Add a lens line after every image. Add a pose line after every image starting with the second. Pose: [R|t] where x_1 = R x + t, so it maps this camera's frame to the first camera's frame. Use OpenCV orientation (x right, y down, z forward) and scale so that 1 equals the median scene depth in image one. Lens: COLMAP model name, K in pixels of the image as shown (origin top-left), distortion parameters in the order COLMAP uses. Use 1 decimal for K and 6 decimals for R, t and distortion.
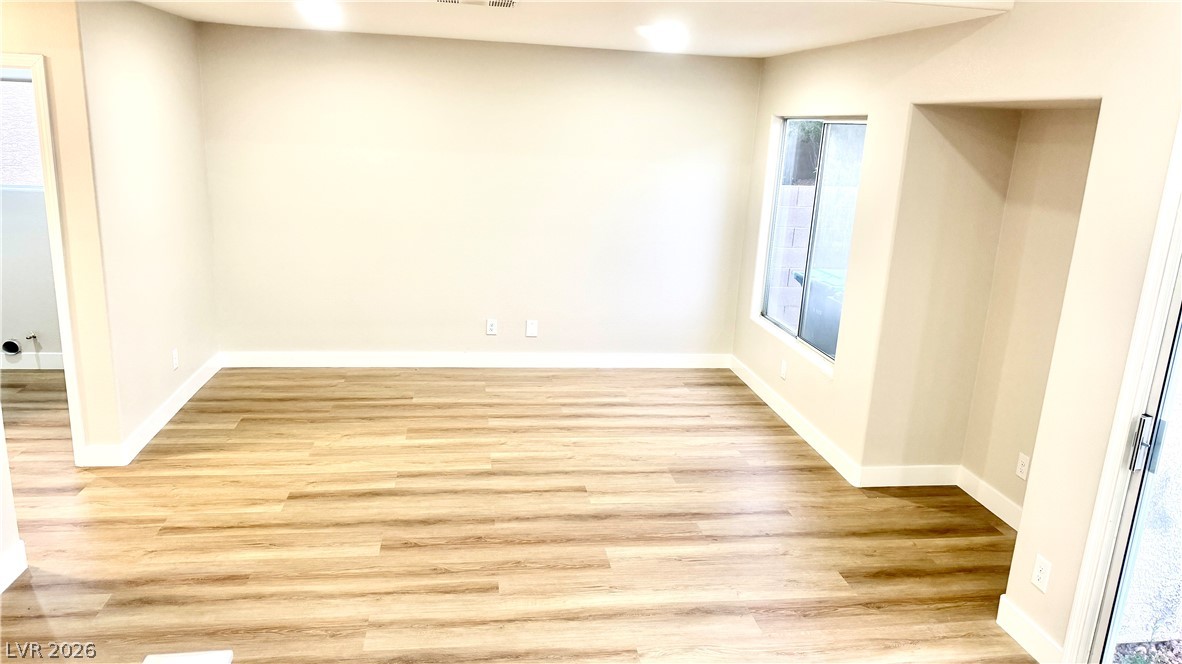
lens RADIAL K [[823.9, 0, 591.0], [0, 823.9, 332.0], [0, 0, 1]] dist [0.088843, -0.130168]
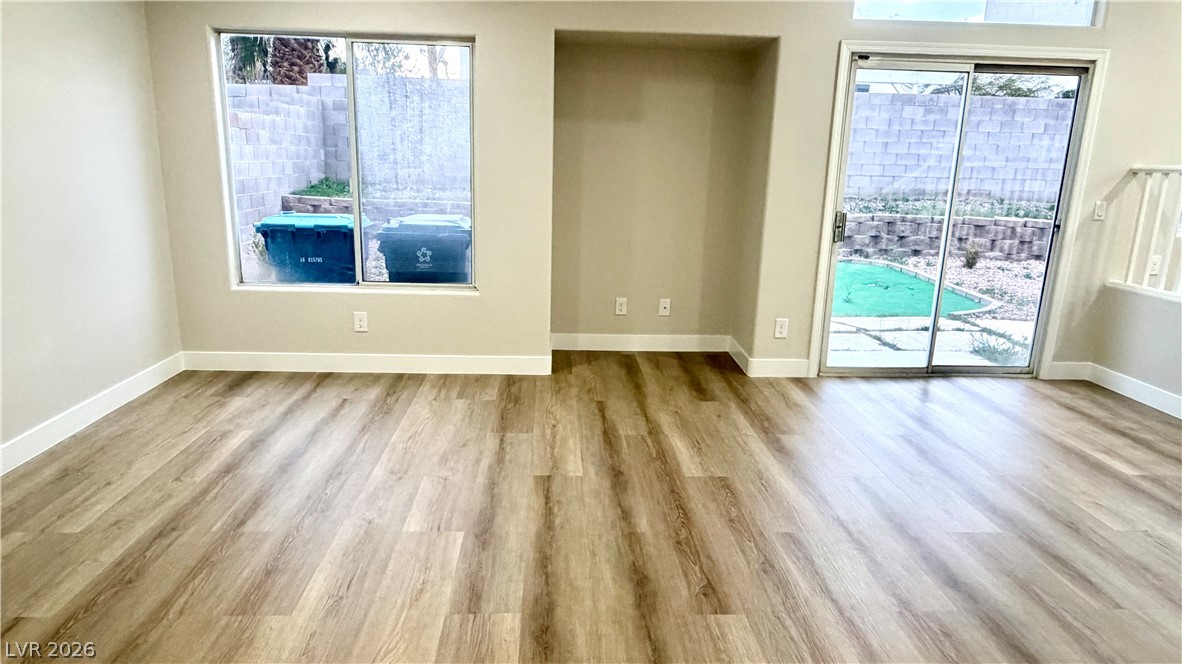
lens RADIAL K [[731.4, 0, 592.5], [0, 731.4, 335.0], [0, 0, 1]] dist [-0.002334, 0.001378]
pose [[0.094129, -0.278056, 0.955942, -0.618405], [0.219614, 0.942350, 0.252478, -0.106074], [-0.971035, 0.186173, 0.149768, 0.777946]]
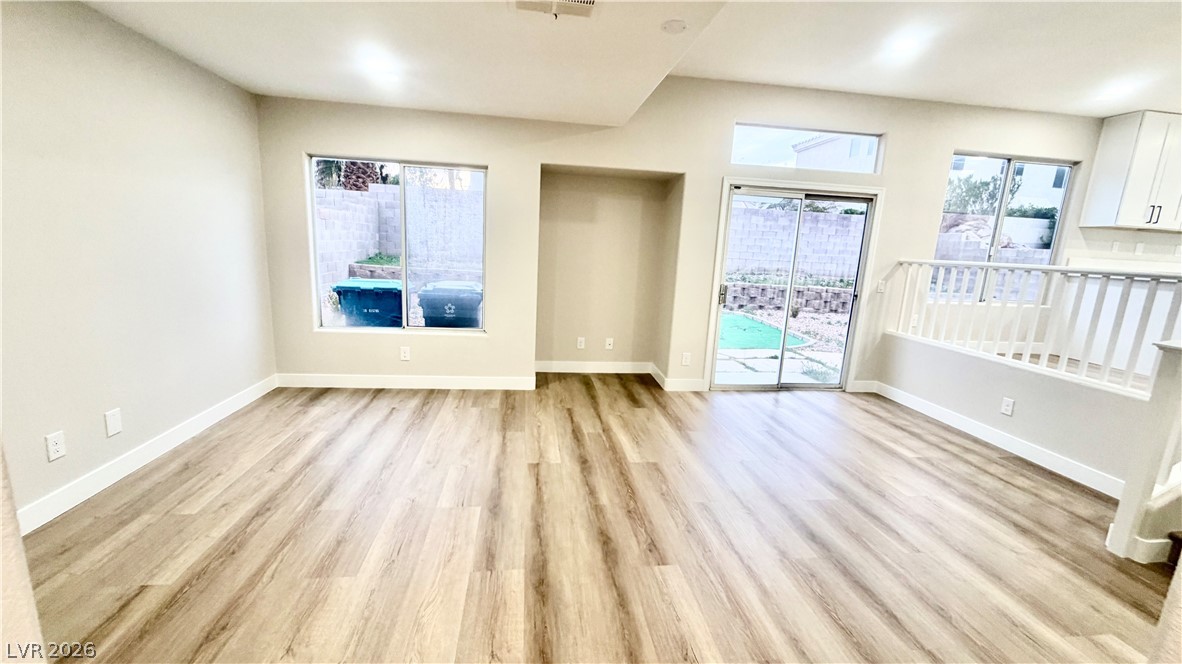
lens RADIAL K [[470.1, 0, 590.1], [0, 470.1, 333.2], [0, 0, 1]] dist [-0.002113, 0.000332]
pose [[0.018841, -0.233224, 0.972241, -0.588213], [0.194341, 0.954721, 0.225255, -0.119404], [-0.980753, 0.184702, 0.063312, 0.800263]]
